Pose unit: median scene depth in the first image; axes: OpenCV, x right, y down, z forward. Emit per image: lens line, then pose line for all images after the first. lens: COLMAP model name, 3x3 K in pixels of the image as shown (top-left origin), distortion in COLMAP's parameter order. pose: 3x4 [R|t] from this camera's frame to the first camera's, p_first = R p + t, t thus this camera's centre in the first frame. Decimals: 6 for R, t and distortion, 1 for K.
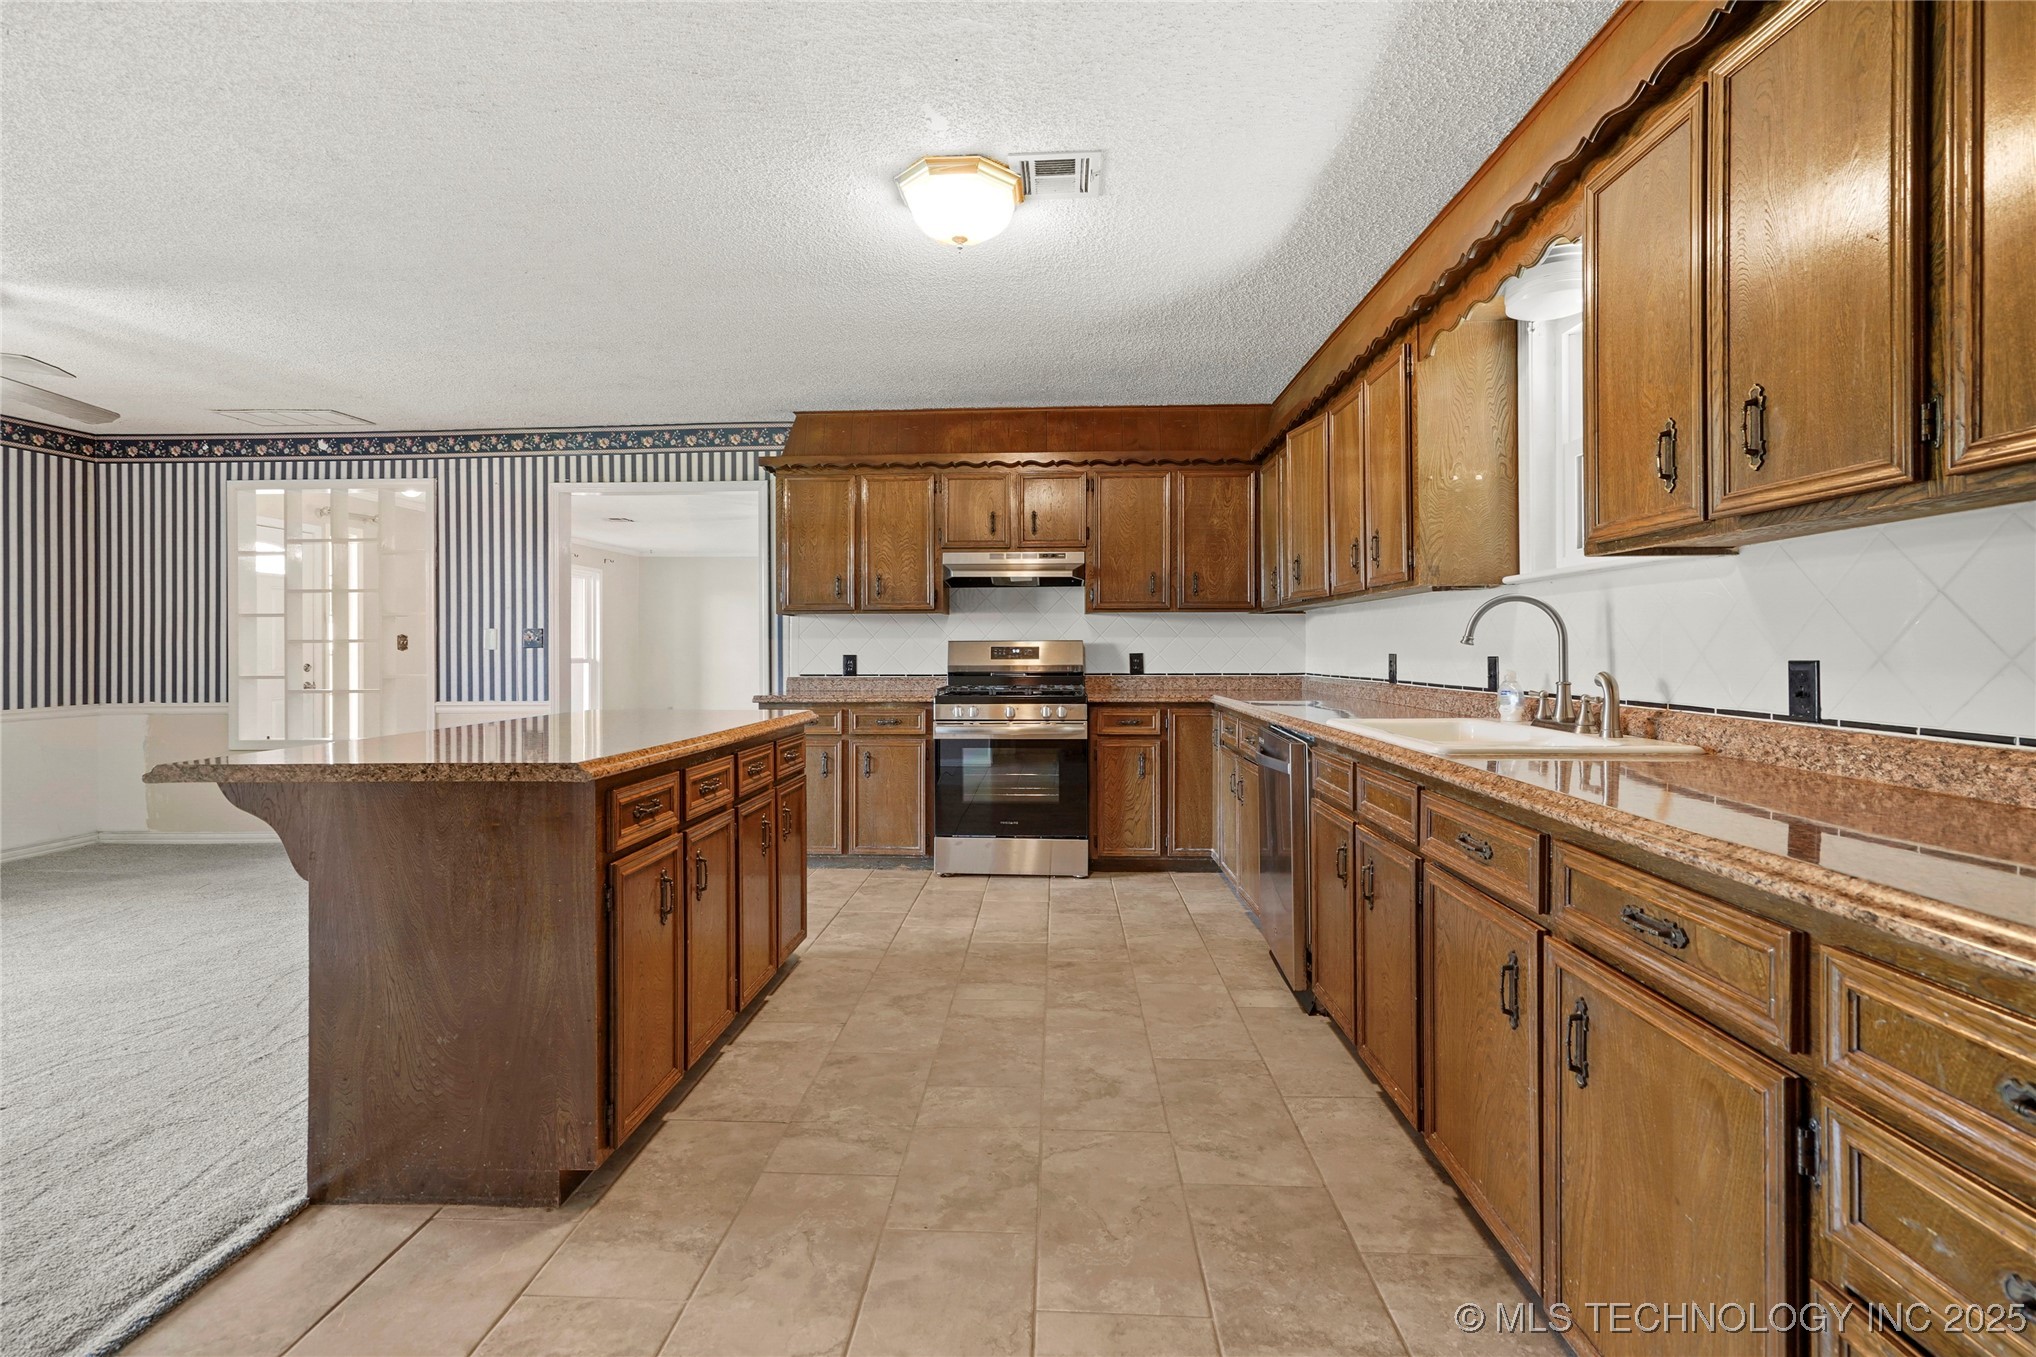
lens RADIAL K [[965.2, 0, 1021.4], [0, 965.2, 663.1], [0, 0, 1]] dist [0.010965, 0.007554]
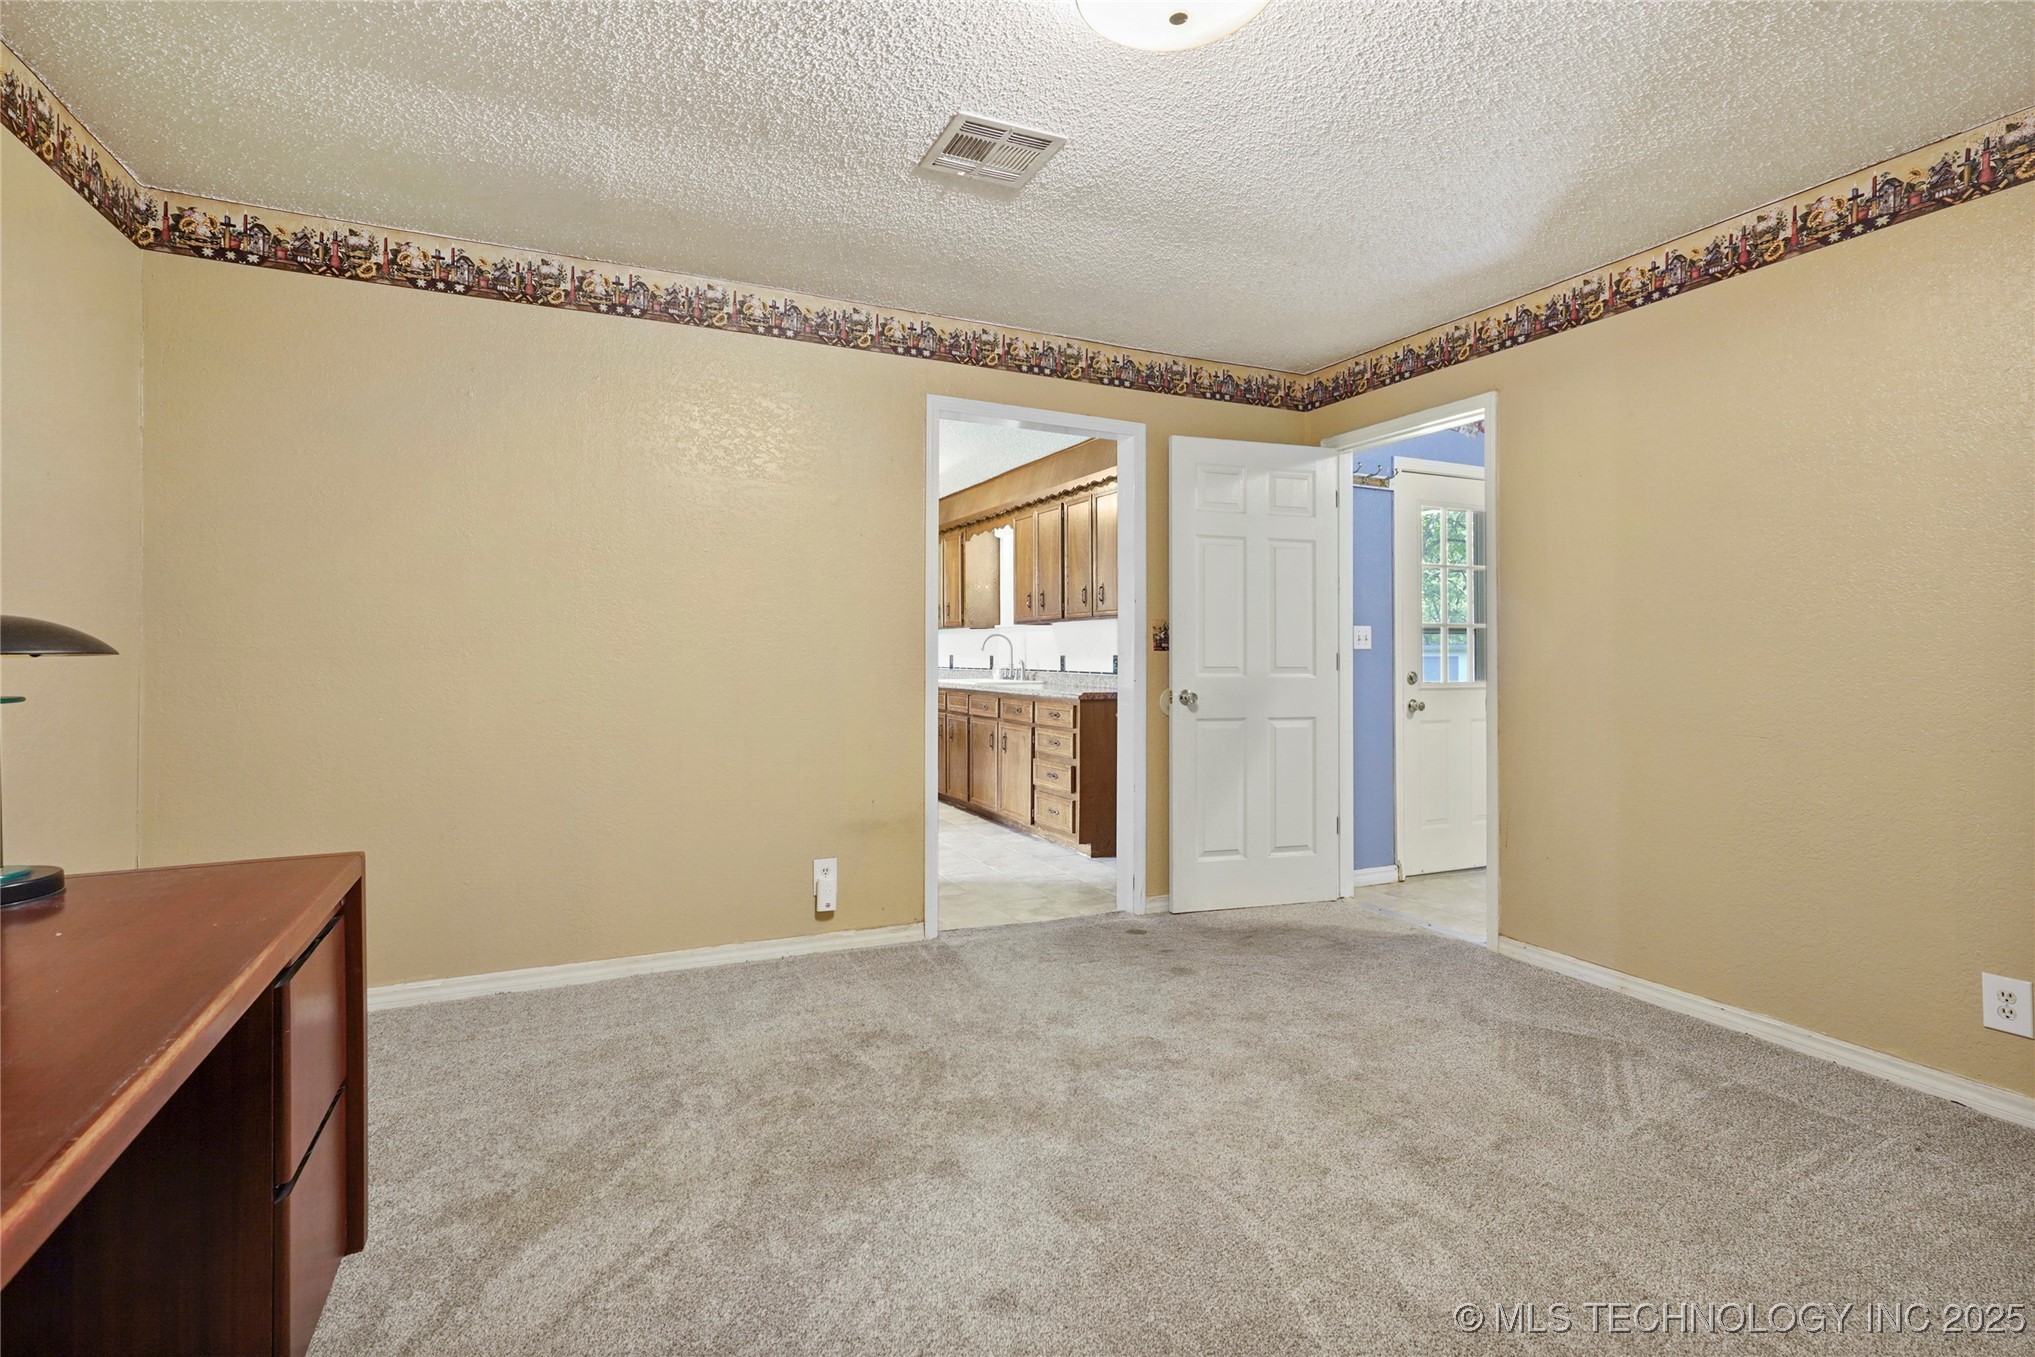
lens RADIAL K [[964.8, 0, 1016.7], [0, 964.8, 669.3], [0, 0, 1]] dist [0.010965, 0.007554]
pose [[0.892938, 0.005526, 0.450147, -0.810883], [-0.006494, 0.999979, 0.000605, 0.037997], [-0.450134, -0.003463, 0.892954, -1.764976]]
